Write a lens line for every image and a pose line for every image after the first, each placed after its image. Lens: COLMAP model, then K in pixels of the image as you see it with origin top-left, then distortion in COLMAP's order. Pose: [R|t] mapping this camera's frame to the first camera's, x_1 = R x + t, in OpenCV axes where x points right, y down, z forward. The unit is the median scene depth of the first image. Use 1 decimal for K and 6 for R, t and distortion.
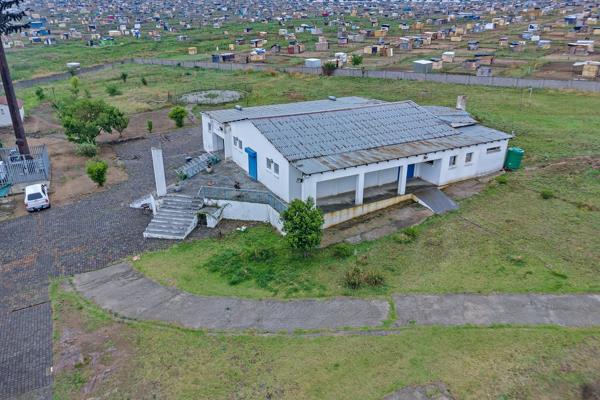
lens RADIAL K [[422.1, 0, 300.0], [0, 422.1, 200.0], [0, 0, 1]] dist [0.008738, 0.002949]
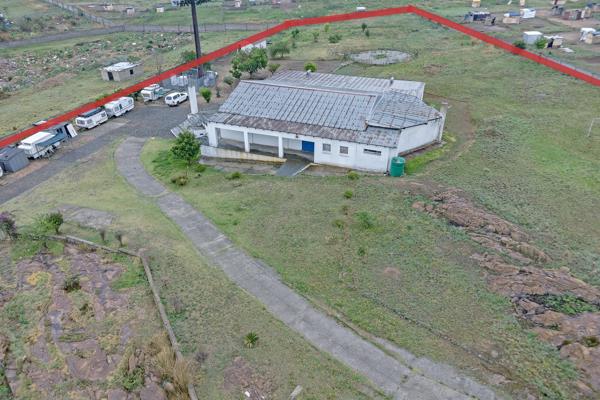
lens RADIAL K [[422.1, 0, 300.0], [0, 422.1, 200.0], [0, 0, 1]] dist [0.008738, 0.002949]
pose [[0.674134, 0.388721, -0.628044, 1.241988], [-0.297934, 0.921173, 0.250352, -0.257885], [0.675854, 0.018344, 0.736807, 0.007716]]
